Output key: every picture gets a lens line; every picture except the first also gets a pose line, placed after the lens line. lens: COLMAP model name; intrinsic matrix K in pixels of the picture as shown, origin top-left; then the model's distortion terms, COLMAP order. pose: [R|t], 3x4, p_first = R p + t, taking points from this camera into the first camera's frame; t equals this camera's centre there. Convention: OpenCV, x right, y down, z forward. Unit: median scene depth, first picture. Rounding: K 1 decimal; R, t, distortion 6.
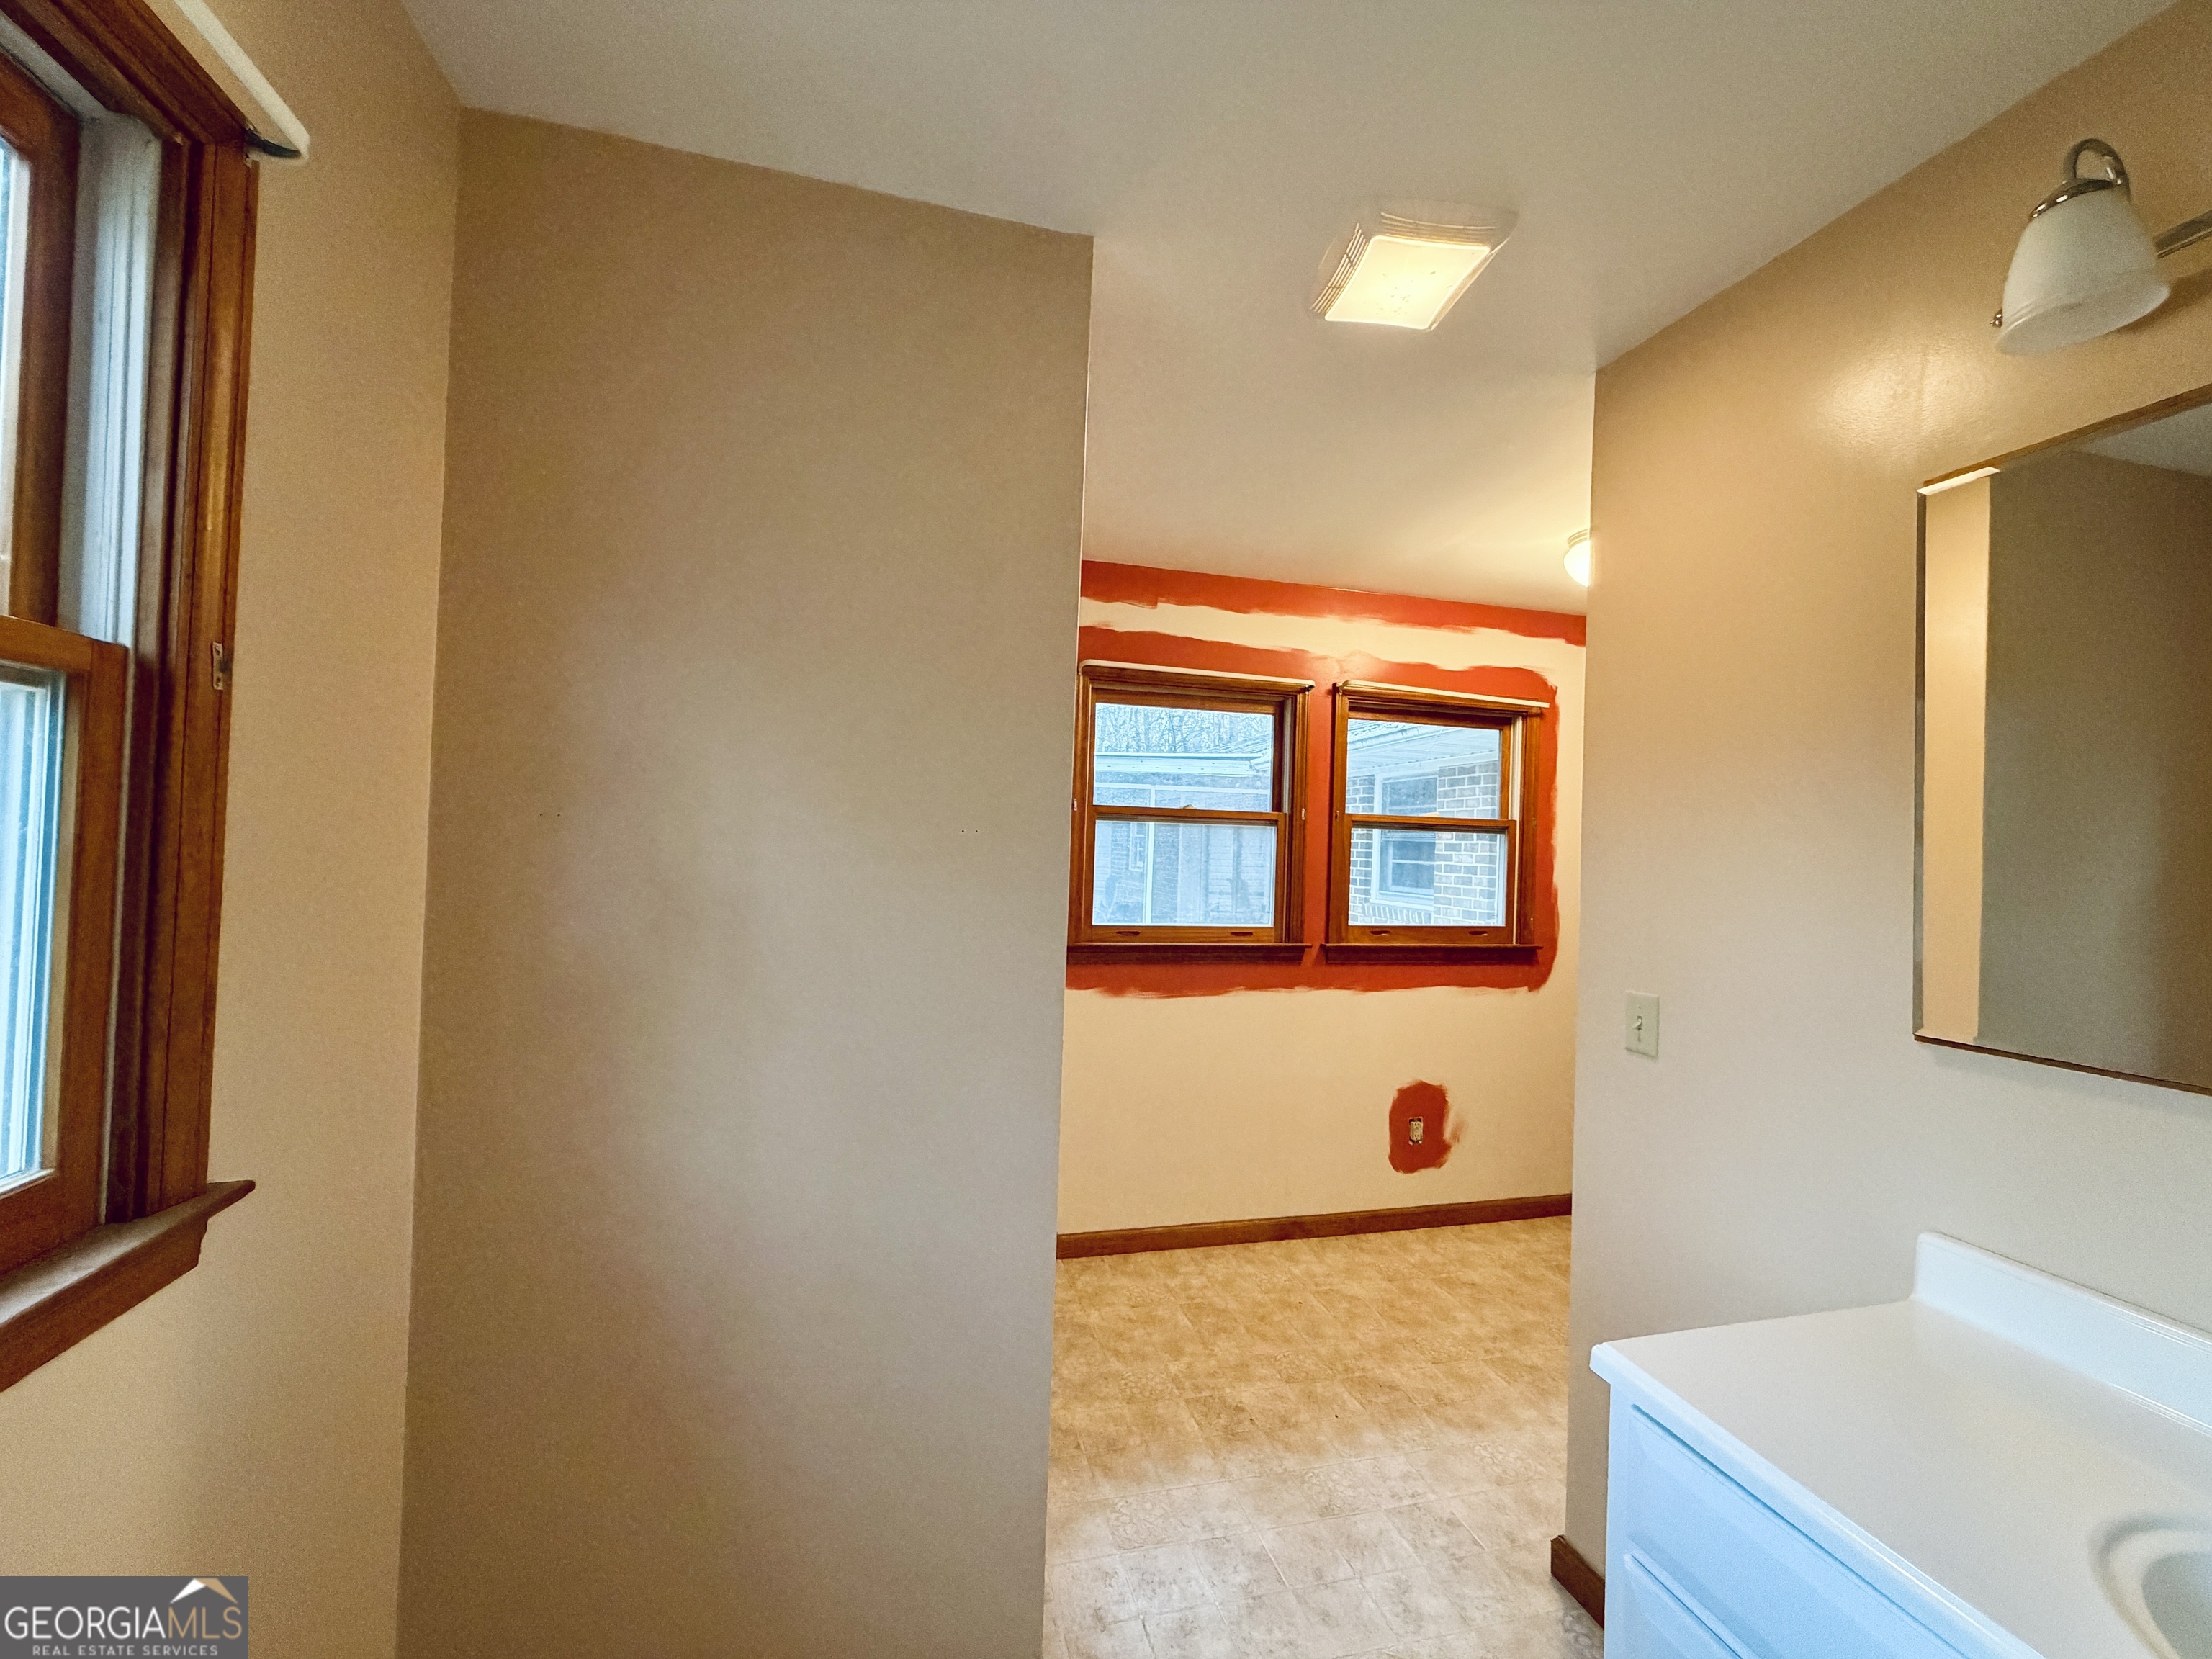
lens RADIAL K [[871.9, 0, 1106.8], [0, 871.9, 832.7], [0, 0, 1]] dist [-0.003528, 0.000052]
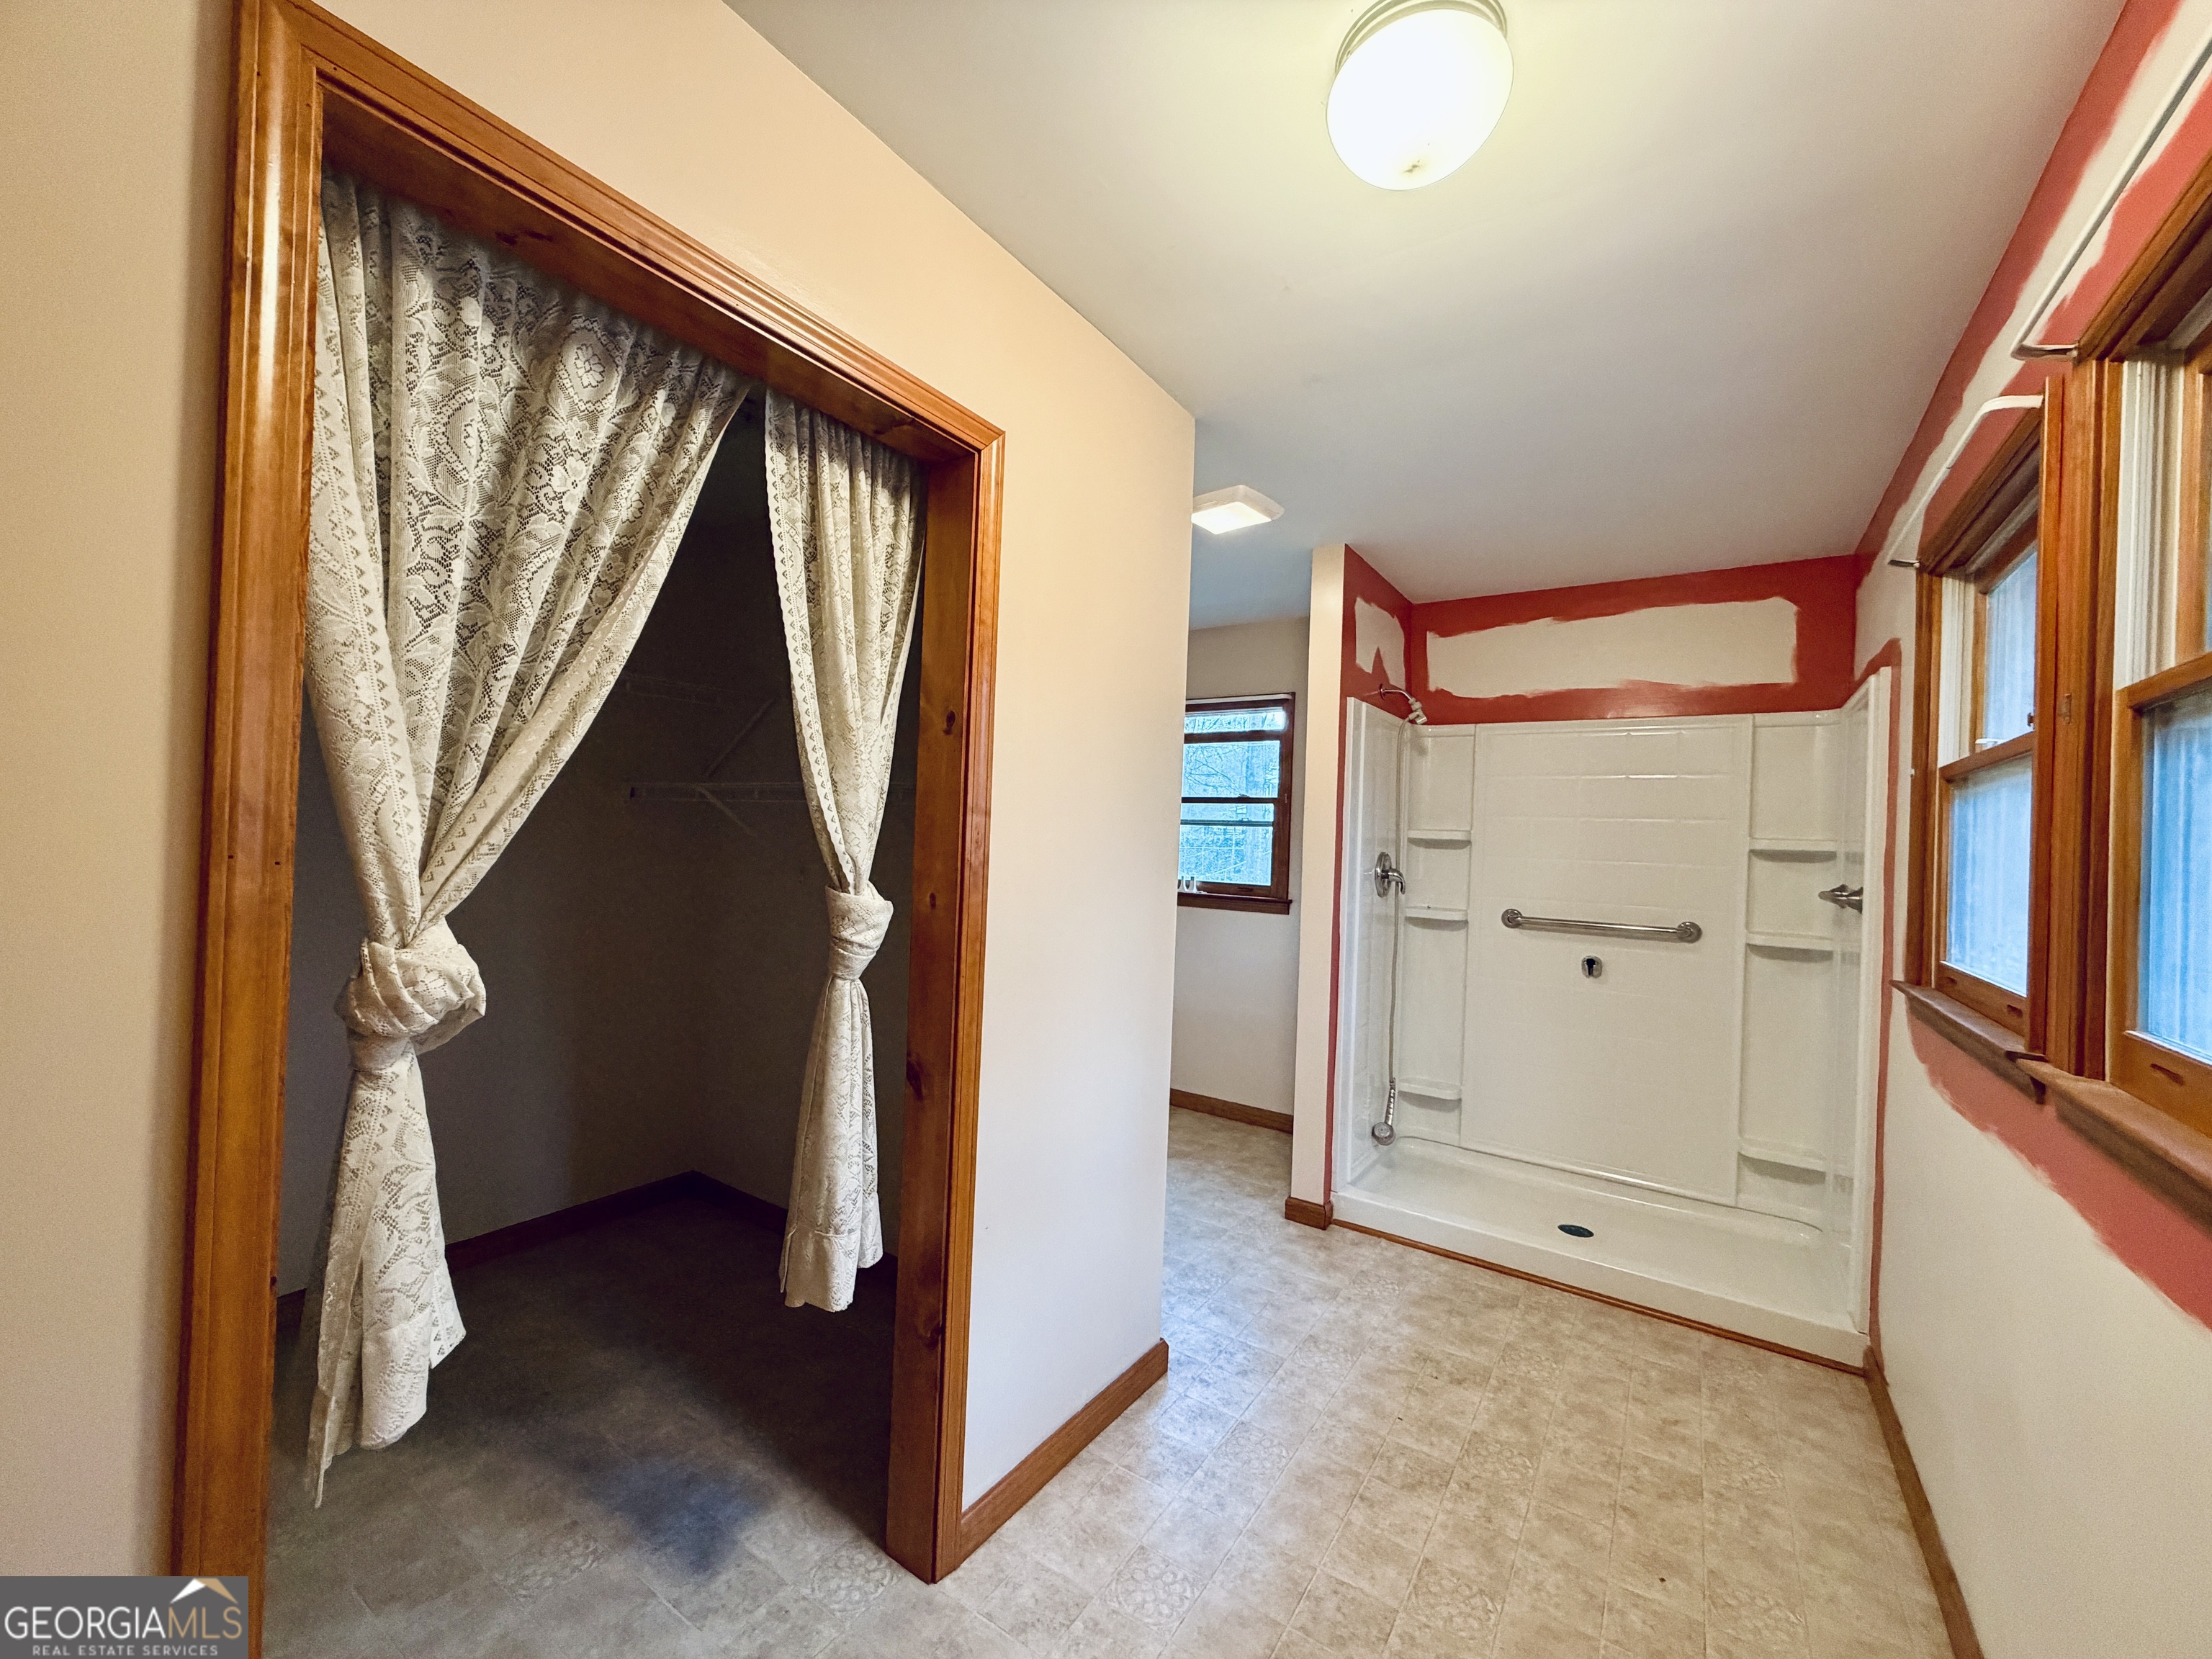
lens RADIAL K [[871.9, 0, 1107.8], [0, 871.9, 828.8], [0, 0, 1]] dist [-0.003528, 0.000052]
pose [[-0.743830, -0.064878, -0.665212, 1.084862], [-0.047333, 0.997892, -0.044397, 0.085311], [0.666690, -0.001537, -0.745333, 1.388326]]
